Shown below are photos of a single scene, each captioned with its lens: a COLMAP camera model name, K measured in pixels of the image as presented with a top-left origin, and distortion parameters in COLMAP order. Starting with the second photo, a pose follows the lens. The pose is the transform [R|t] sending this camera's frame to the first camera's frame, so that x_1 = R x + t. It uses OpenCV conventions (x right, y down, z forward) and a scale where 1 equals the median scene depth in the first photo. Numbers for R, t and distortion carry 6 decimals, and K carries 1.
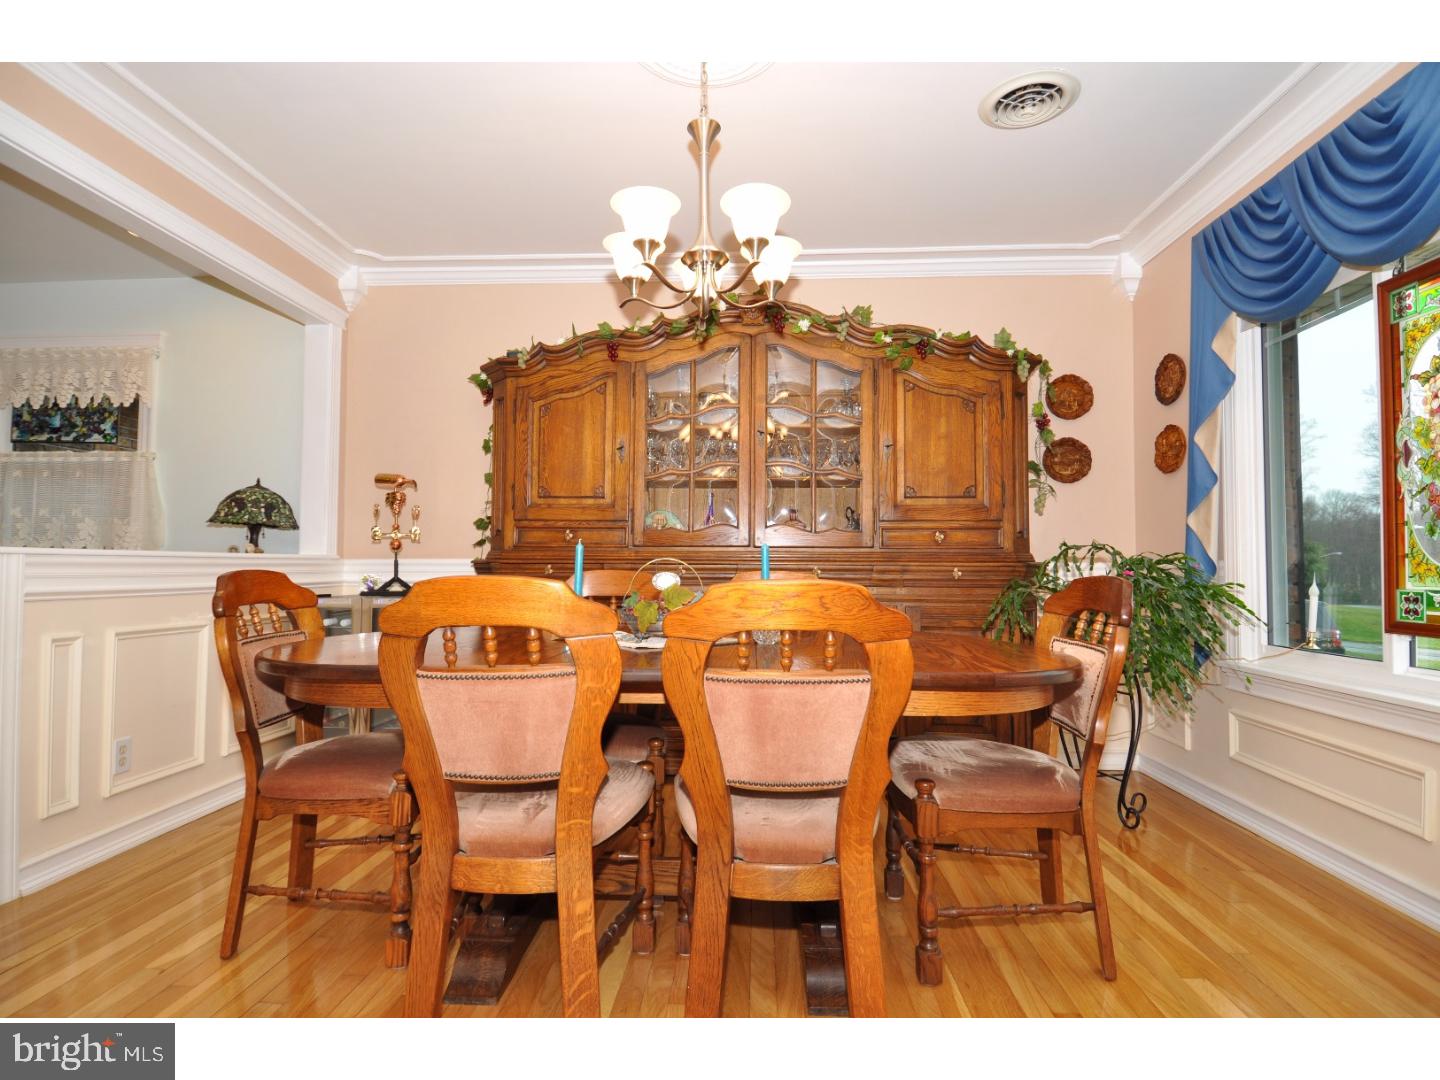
lens RADIAL K [[745.3, 0, 721.5], [0, 745.3, 546.5], [0, 0, 1]] dist [0.039222, -0.045686]
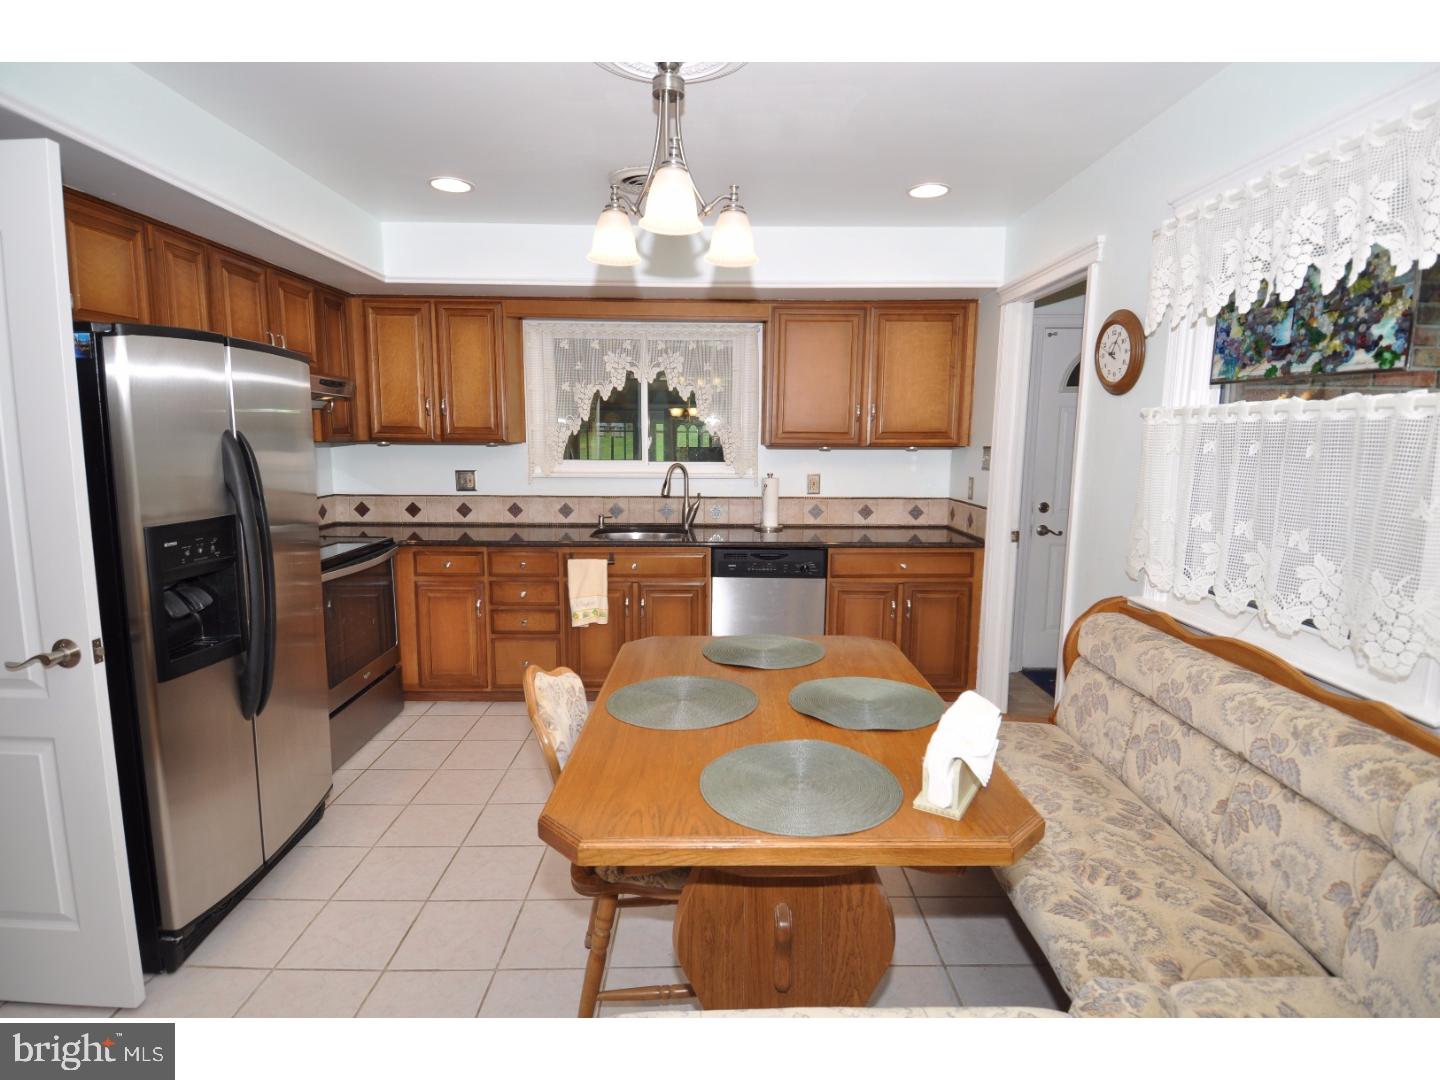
lens RADIAL K [[745.3, 0, 718.2], [0, 745.3, 546.8], [0, 0, 1]] dist [0.039222, -0.045686]
pose [[0.066827, 0.131214, -0.989099, -0.472798], [0.022164, 0.990875, 0.132947, -0.114119], [0.997518, -0.030807, 0.063309, 0.666966]]
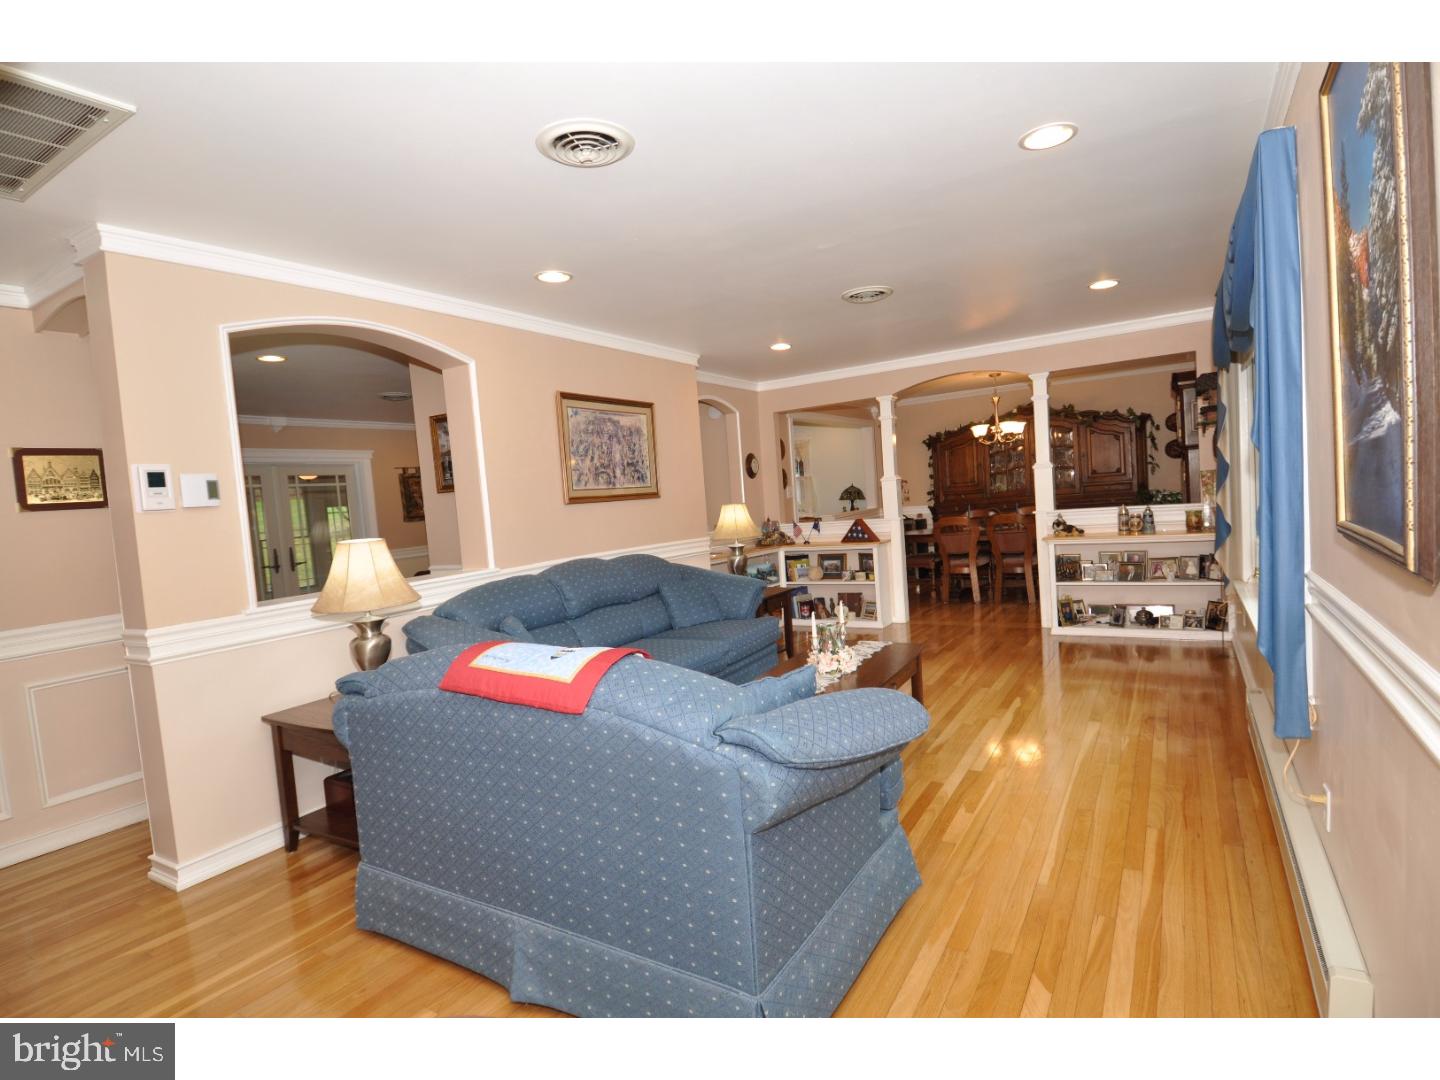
lens RADIAL K [[745.3, 0, 707.9], [0, 745.3, 542.8], [0, 0, 1]] dist [0.039222, -0.045686]
pose [[0.872149, -0.041314, -0.487493, 0.292000], [0.094738, 0.991829, 0.085436, -0.152077], [0.479980, -0.120697, 0.868937, -1.727989]]
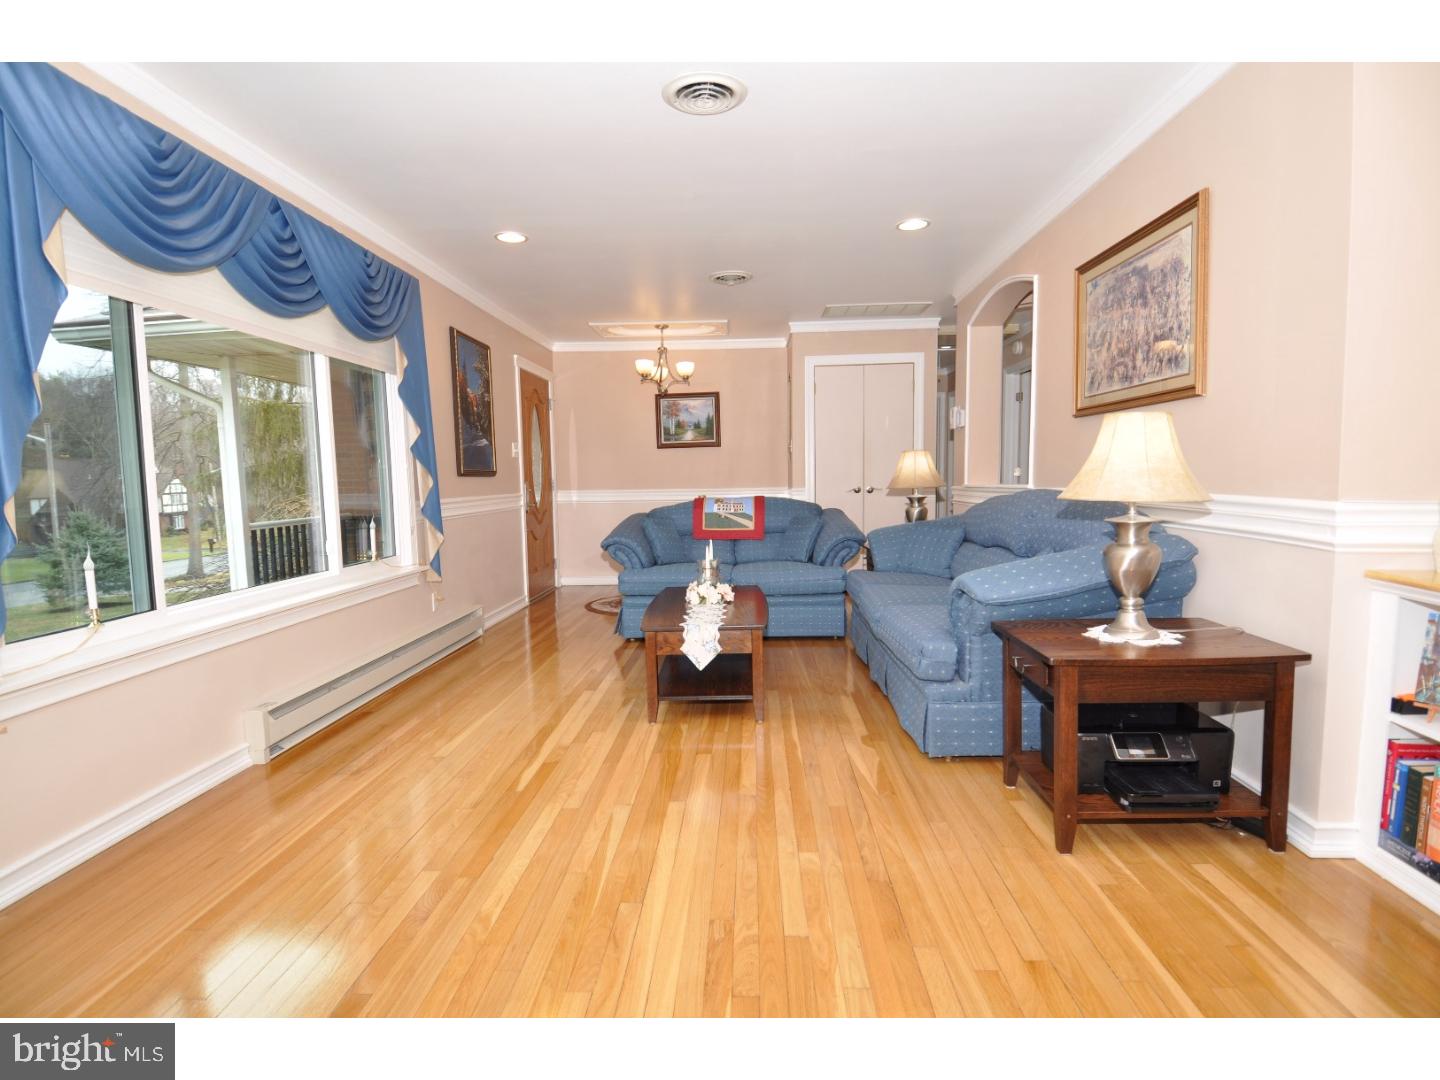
lens RADIAL K [[745.3, 0, 720.0], [0, 745.3, 538.0], [0, 0, 1]] dist [0.039222, -0.045686]
pose [[-0.999875, 0.011602, -0.010731, -0.040658], [0.011015, 0.998521, 0.053241, -0.038533], [0.011332, 0.053116, -0.998524, 0.142241]]
